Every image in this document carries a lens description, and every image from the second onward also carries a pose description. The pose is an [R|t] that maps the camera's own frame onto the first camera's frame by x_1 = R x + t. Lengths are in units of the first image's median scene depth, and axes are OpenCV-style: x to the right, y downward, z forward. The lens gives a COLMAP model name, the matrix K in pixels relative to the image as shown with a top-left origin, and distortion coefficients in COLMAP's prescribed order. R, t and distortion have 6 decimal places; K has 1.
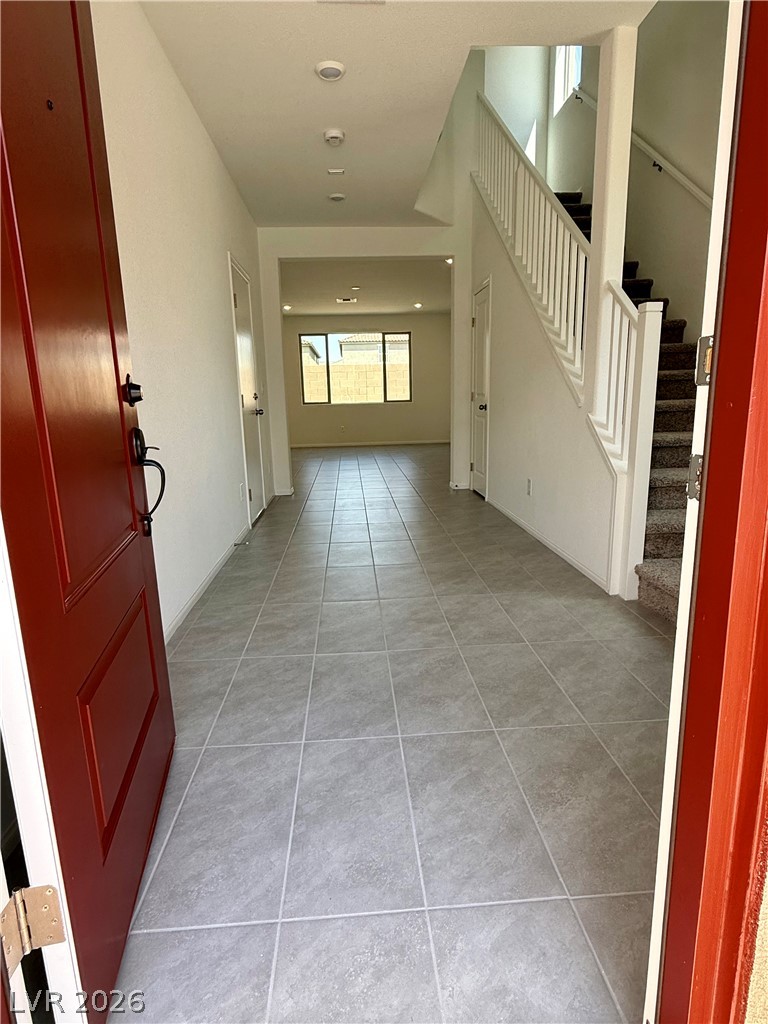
lens RADIAL K [[549.0, 0, 386.7], [0, 549.0, 510.9], [0, 0, 1]] dist [-0.001570, 0.001102]
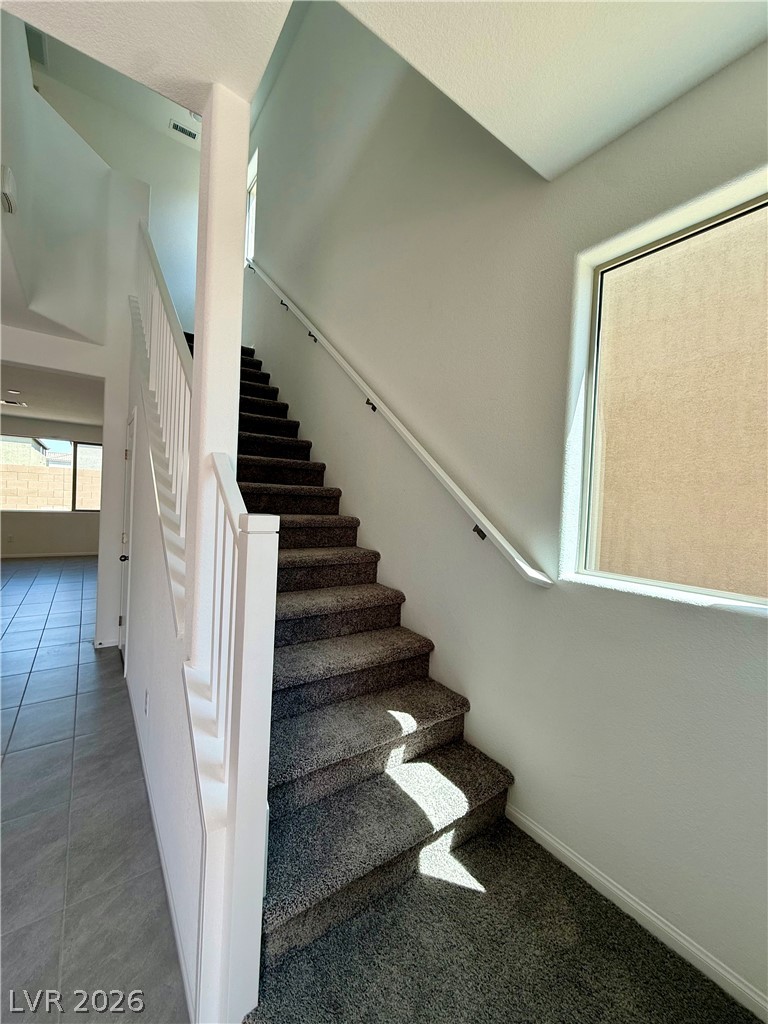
lens RADIAL K [[409.9, 0, 384.0], [0, 409.9, 510.1], [0, 0, 1]] dist [-0.000431, 0.000466]
pose [[0.843709, 0.051319, 0.534342, 0.176101], [0.042352, 0.985953, -0.161564, -0.149225], [-0.535127, 0.158944, 0.829684, 0.285479]]
